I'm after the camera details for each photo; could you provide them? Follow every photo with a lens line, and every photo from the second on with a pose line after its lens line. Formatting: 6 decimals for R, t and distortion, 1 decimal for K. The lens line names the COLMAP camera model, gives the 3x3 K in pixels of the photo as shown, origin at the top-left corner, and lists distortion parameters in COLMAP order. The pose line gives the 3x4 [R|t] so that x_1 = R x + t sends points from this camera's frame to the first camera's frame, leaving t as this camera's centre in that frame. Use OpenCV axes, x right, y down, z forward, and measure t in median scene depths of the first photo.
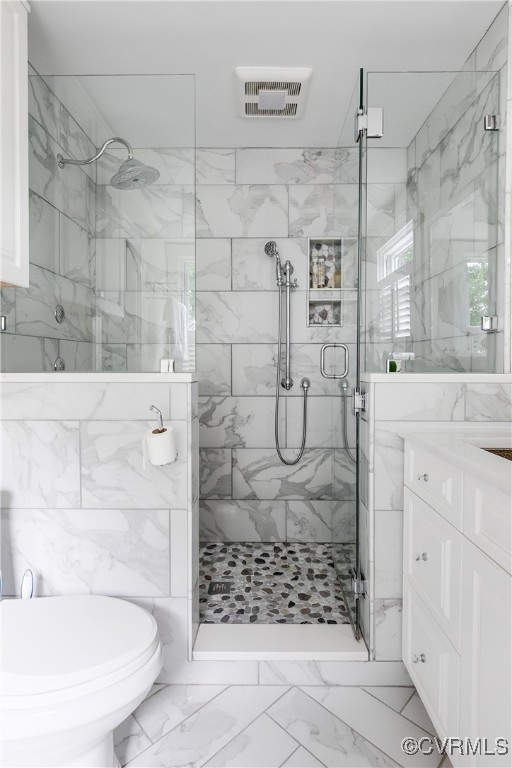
lens RADIAL K [[404.0, 0, 264.2], [0, 404.0, 367.0], [0, 0, 1]] dist [0.004670, -0.000373]
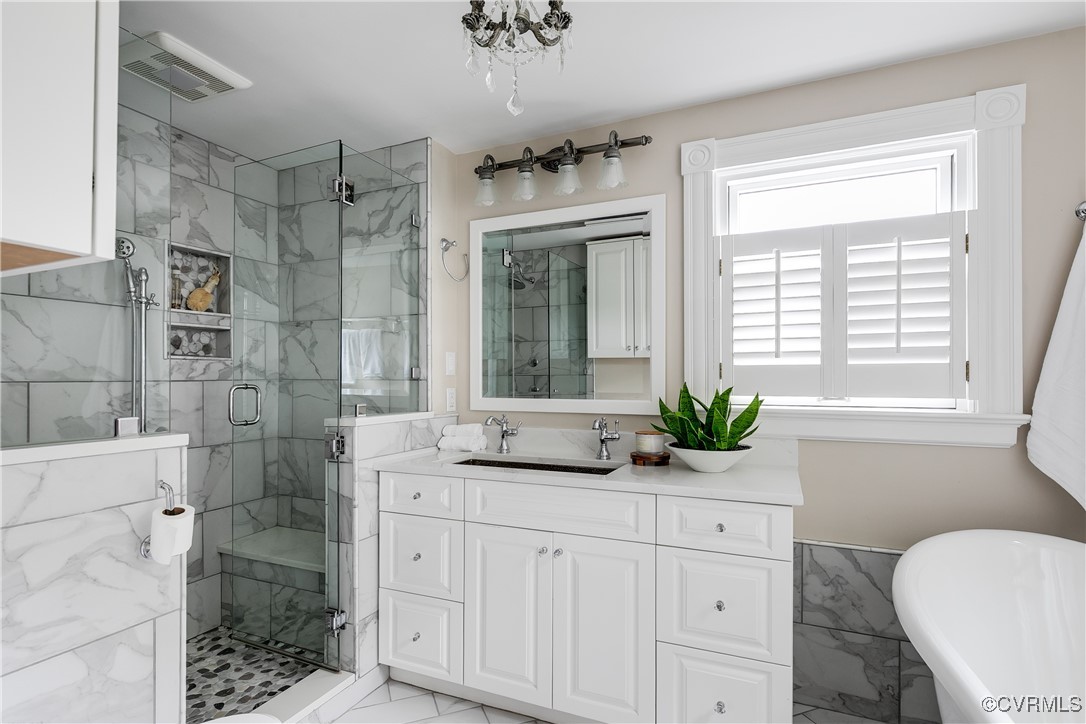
lens RADIAL K [[529.4, 0, 541.8], [0, 529.4, 370.9], [0, 0, 1]] dist [0.003913, -0.001461]
pose [[0.410356, 0.012133, 0.911845, -0.649214], [0.017996, 0.999609, -0.021400, -0.056145], [-0.911748, 0.025191, 0.409978, -0.052518]]
